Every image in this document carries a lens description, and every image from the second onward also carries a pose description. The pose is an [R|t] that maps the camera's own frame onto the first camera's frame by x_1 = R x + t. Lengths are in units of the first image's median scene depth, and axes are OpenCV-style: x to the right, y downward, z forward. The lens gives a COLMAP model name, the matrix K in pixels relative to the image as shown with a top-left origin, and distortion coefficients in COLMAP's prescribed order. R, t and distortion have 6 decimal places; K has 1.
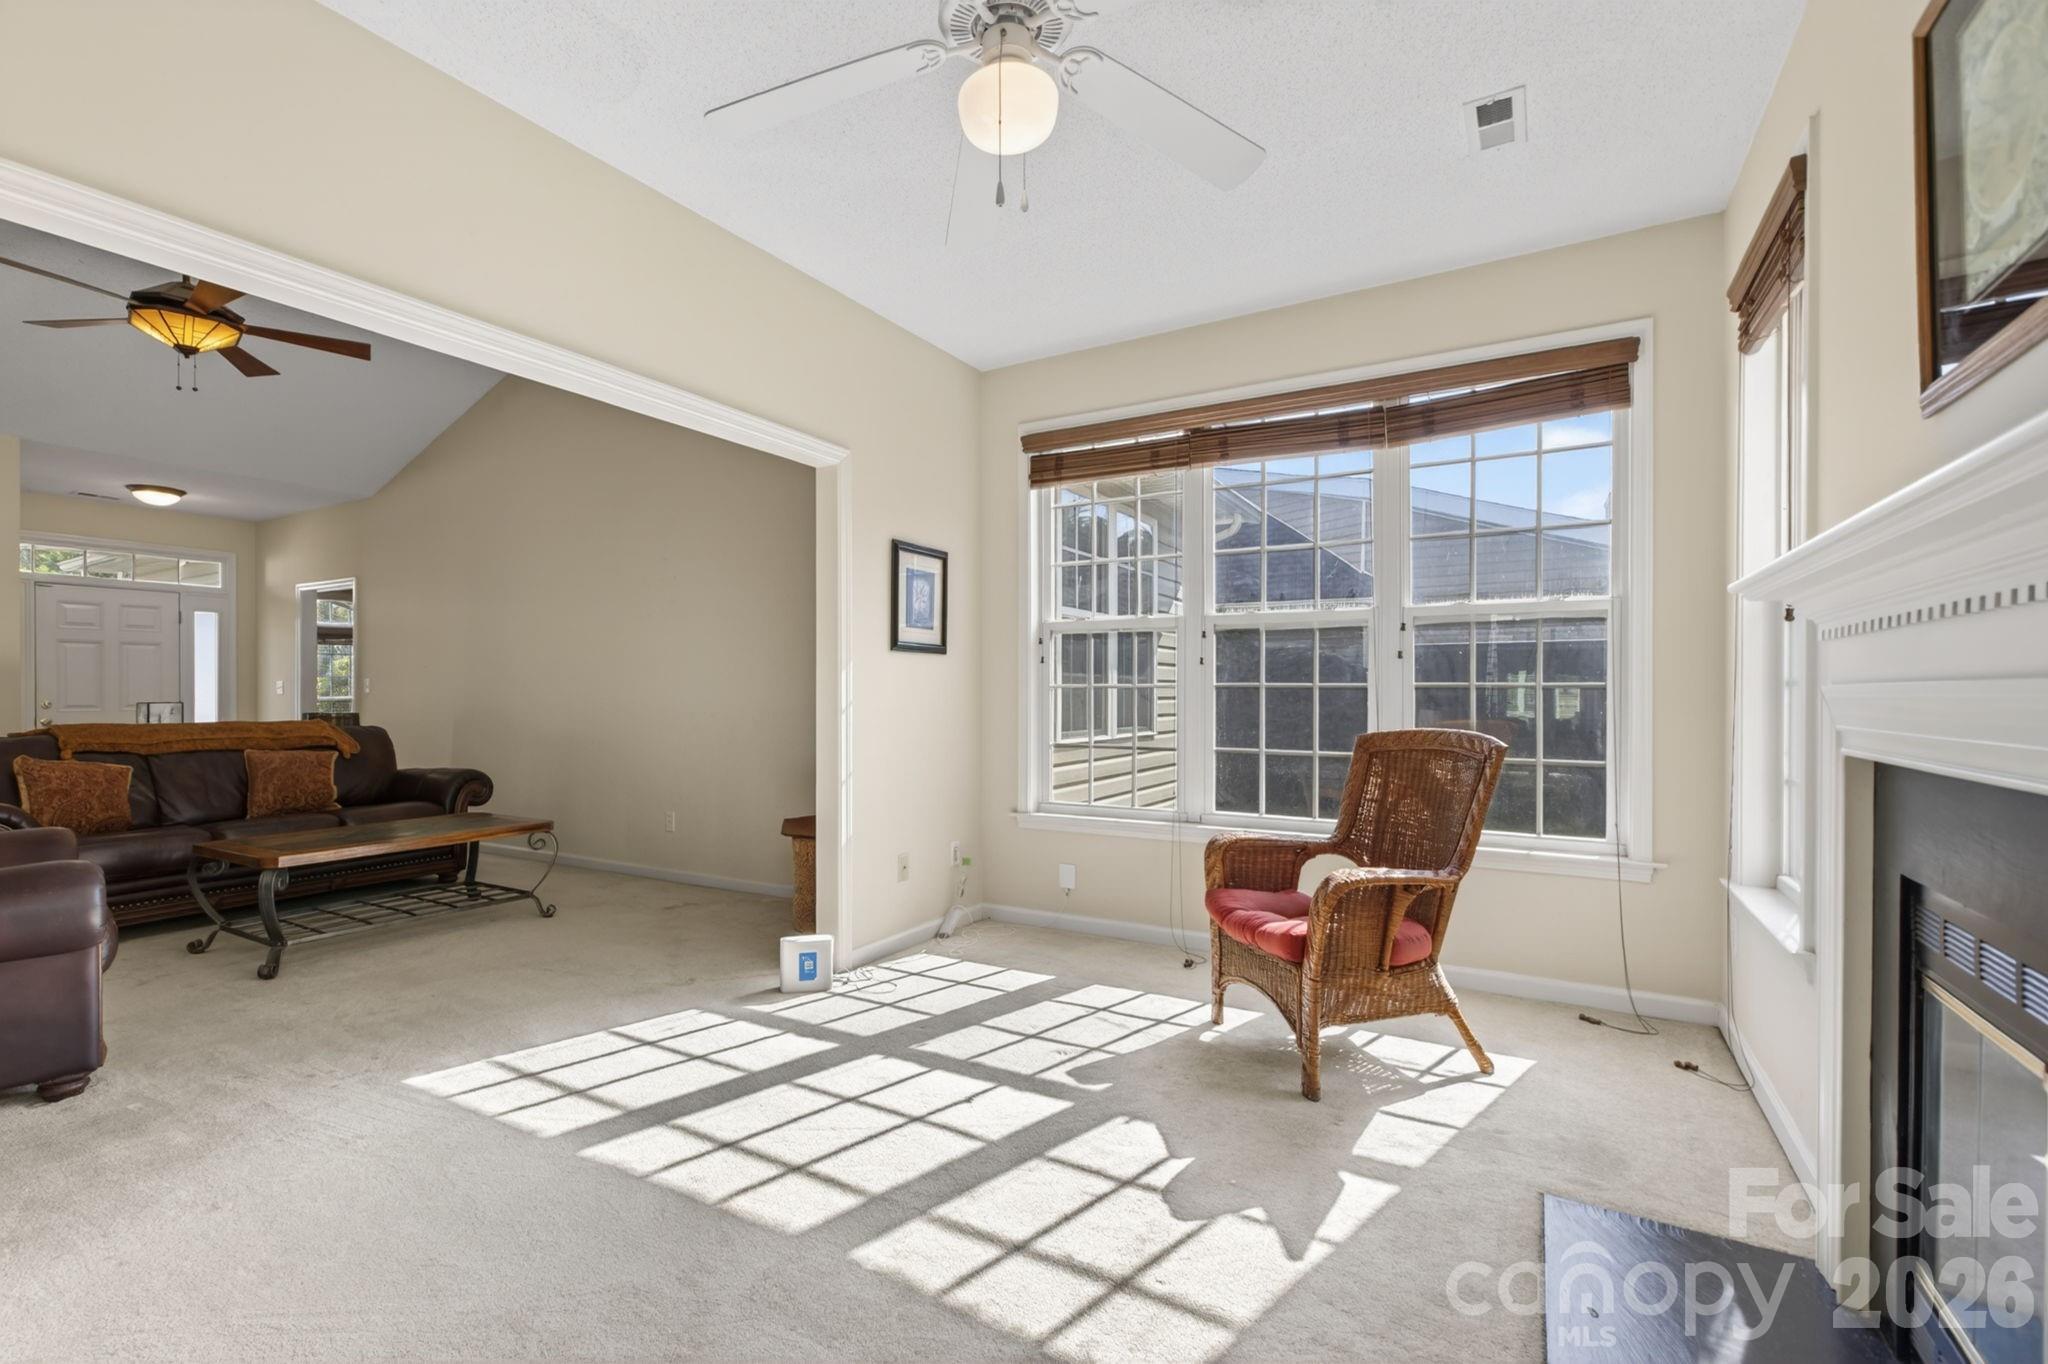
lens RADIAL K [[978.8, 0, 1035.2], [0, 978.8, 694.2], [0, 0, 1]] dist [-0.000504, -0.000974]
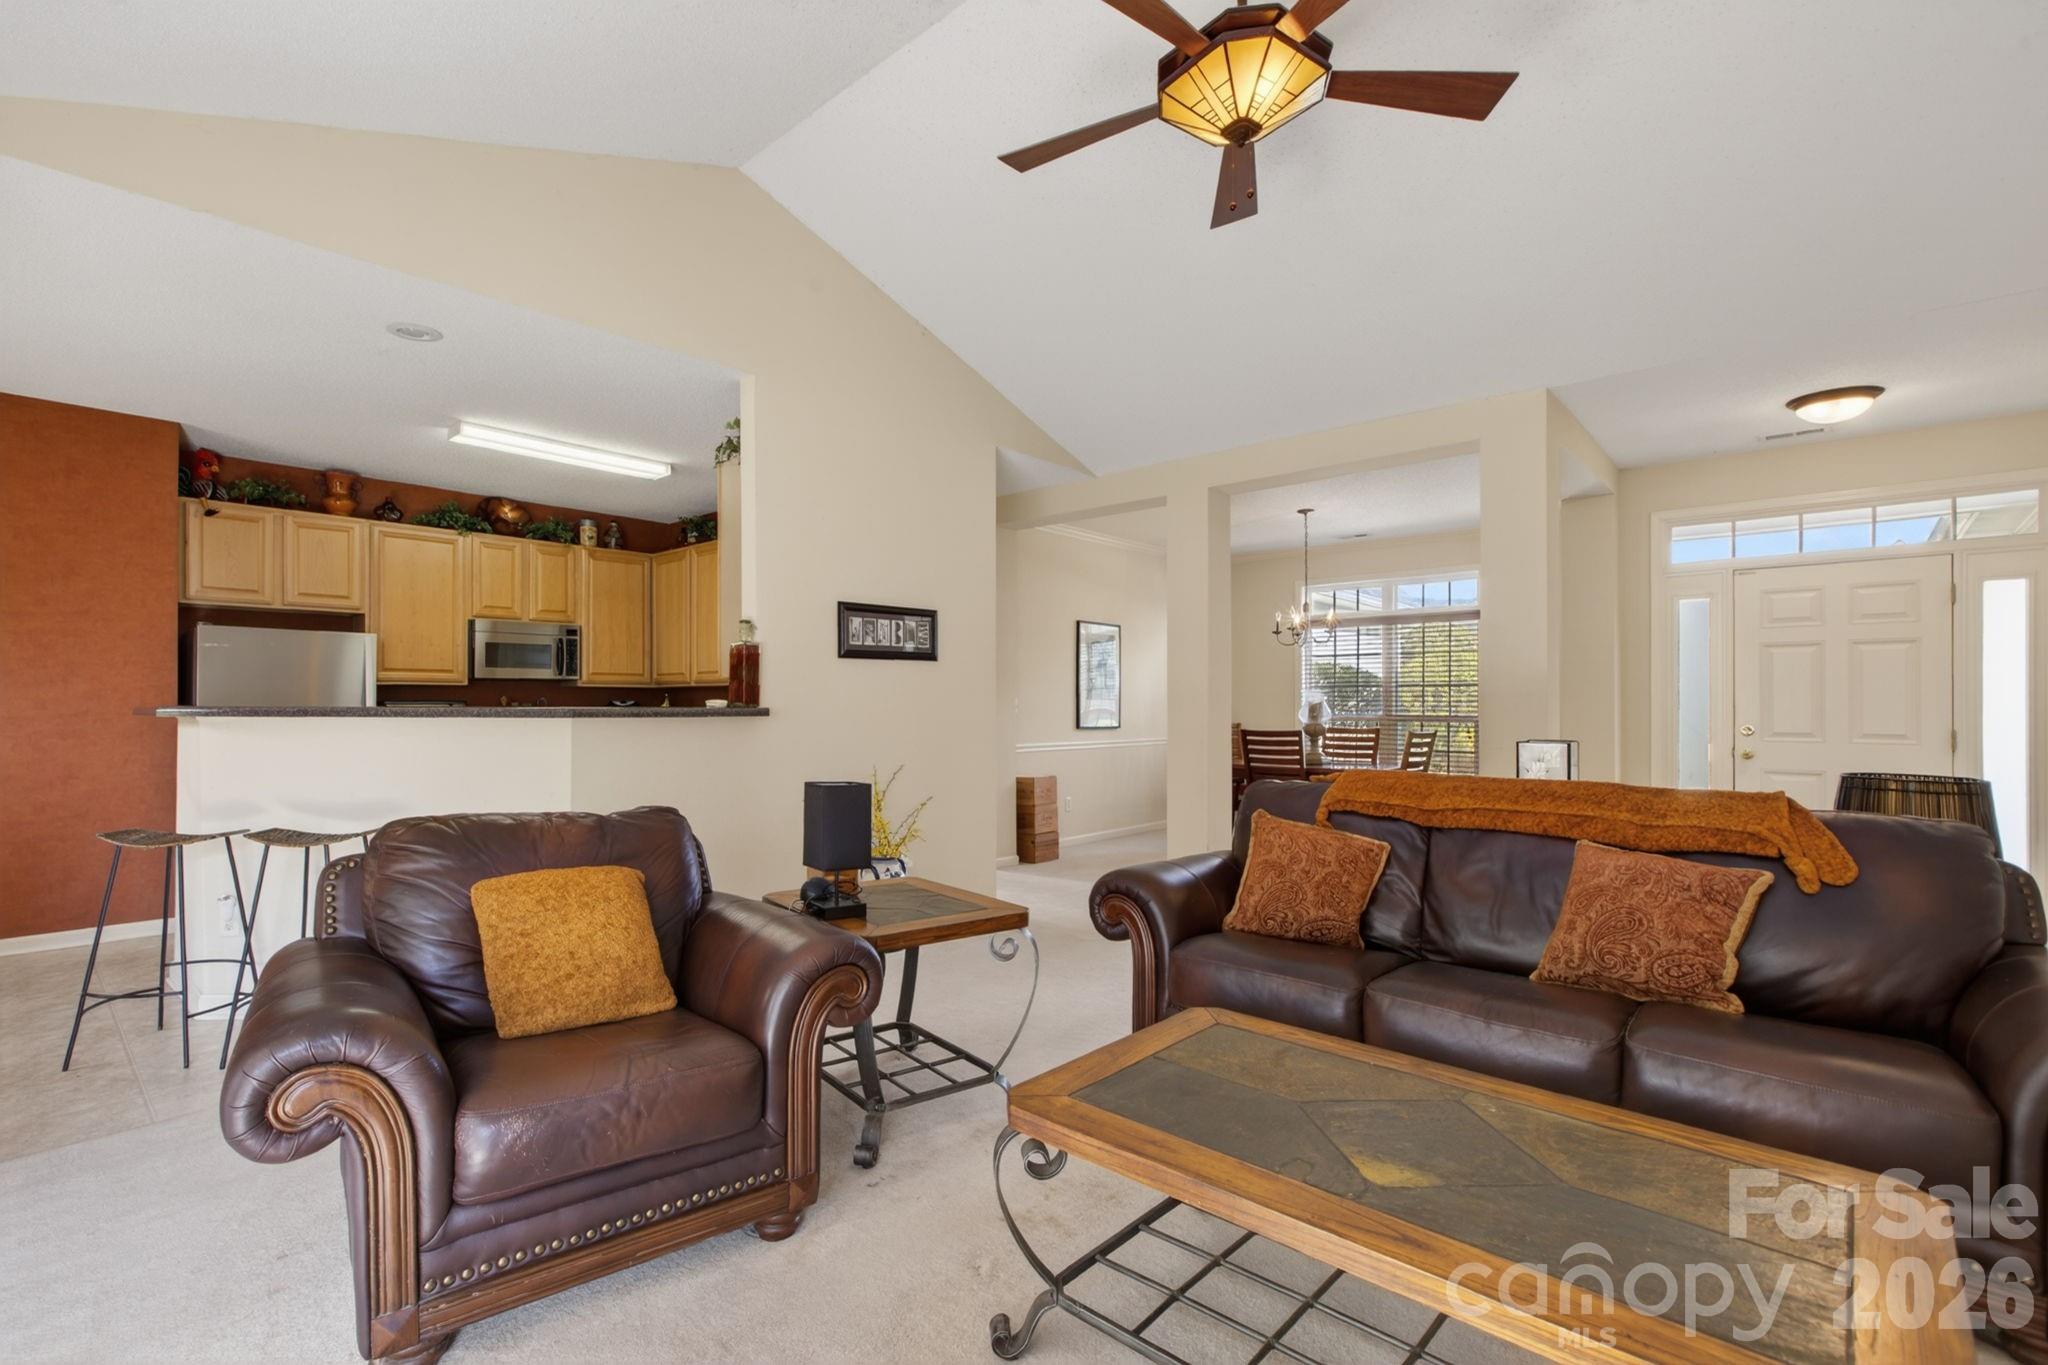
lens RADIAL K [[913.7, 0, 1024.5], [0, 913.7, 710.1], [0, 0, 1]] dist [0.003991, 0.000538]
pose [[-0.198175, 0.009872, -0.980117, -0.465843], [-0.003518, 0.999936, 0.010783, -0.025165], [0.980160, 0.005585, -0.198128, 1.346468]]
